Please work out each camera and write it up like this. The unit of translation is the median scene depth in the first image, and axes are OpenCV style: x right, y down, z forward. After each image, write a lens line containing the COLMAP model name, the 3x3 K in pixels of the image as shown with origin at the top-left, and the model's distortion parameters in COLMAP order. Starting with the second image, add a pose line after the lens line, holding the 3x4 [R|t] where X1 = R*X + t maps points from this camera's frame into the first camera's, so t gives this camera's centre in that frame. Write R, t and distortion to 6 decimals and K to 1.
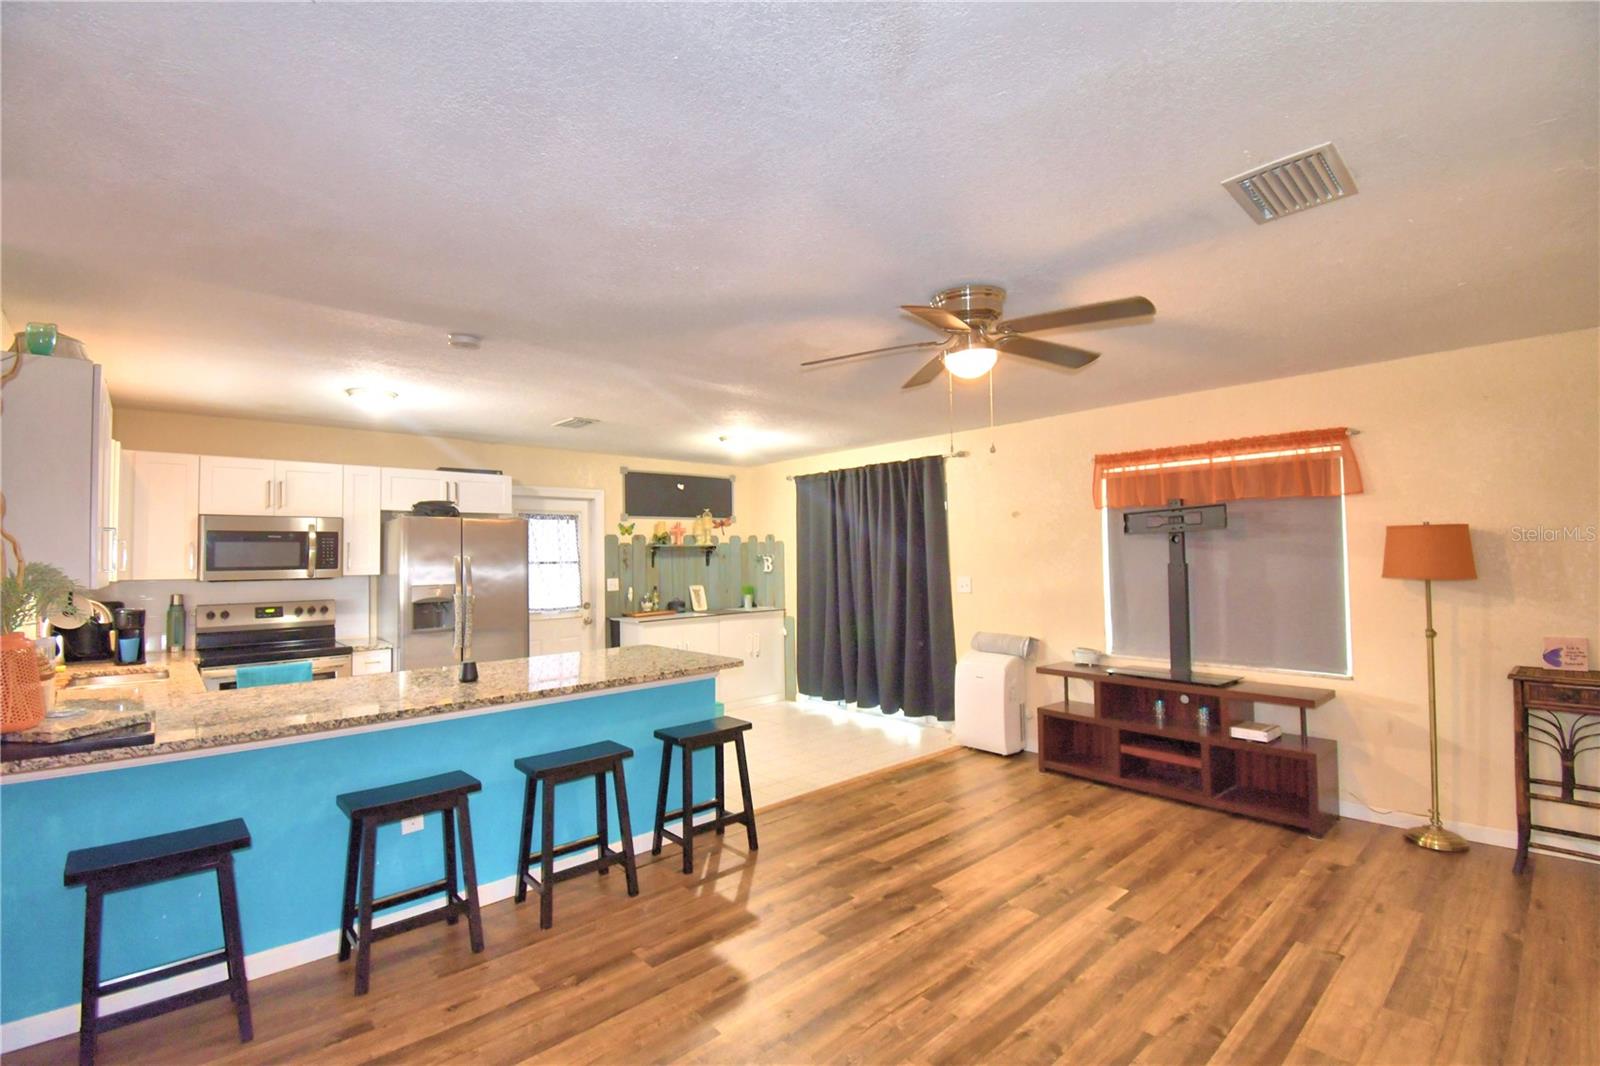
lens RADIAL K [[709.4, 0, 795.6], [0, 709.4, 533.5], [0, 0, 1]] dist [0.026459, -0.030128]
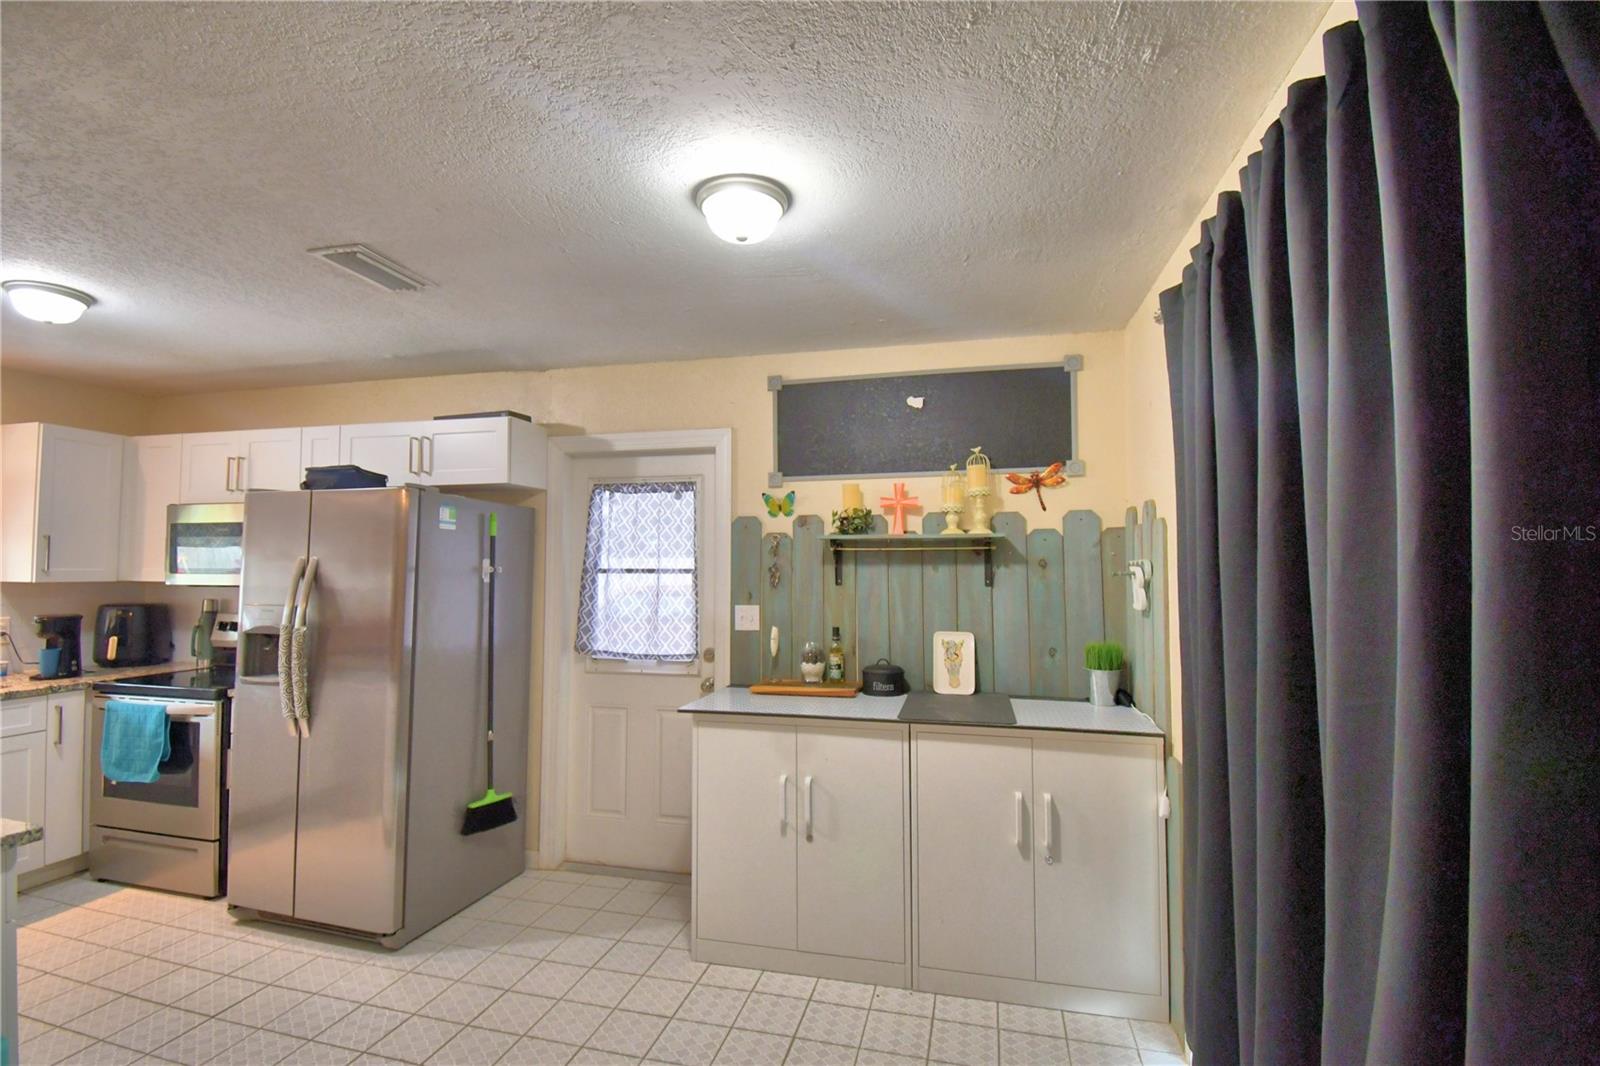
lens RADIAL K [[723.2, 0, 793.6], [0, 723.2, 533.6], [0, 0, 1]] dist [0.023742, -0.028460]
pose [[0.557721, -0.021182, -0.829758, 0.179934], [0.018390, 0.999744, -0.013160, 0.020992], [0.829825, -0.007920, 0.557968, 0.757756]]
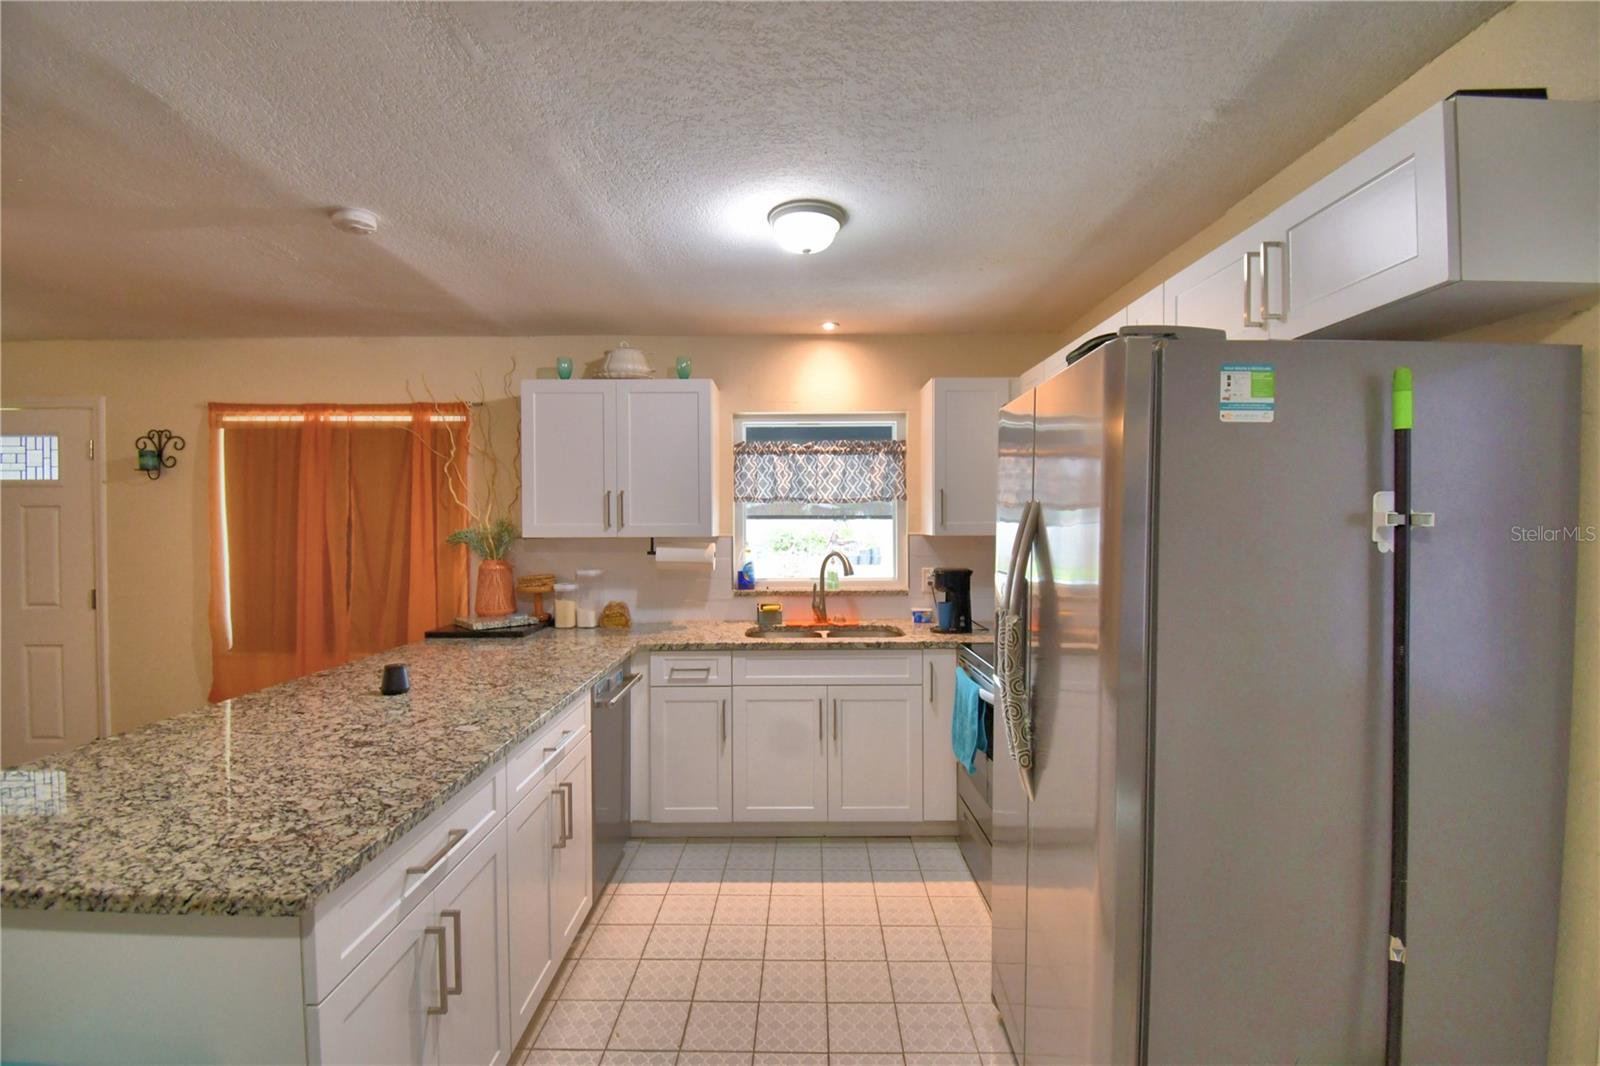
lens RADIAL K [[709.4, 0, 795.6], [0, 709.4, 533.5], [0, 0, 1]] dist [0.026459, -0.030128]
pose [[-0.674940, 0.029670, -0.737276, -0.105094], [0.040393, 0.999179, 0.003232, 0.031971], [0.736767, -0.027599, -0.675584, 0.871536]]
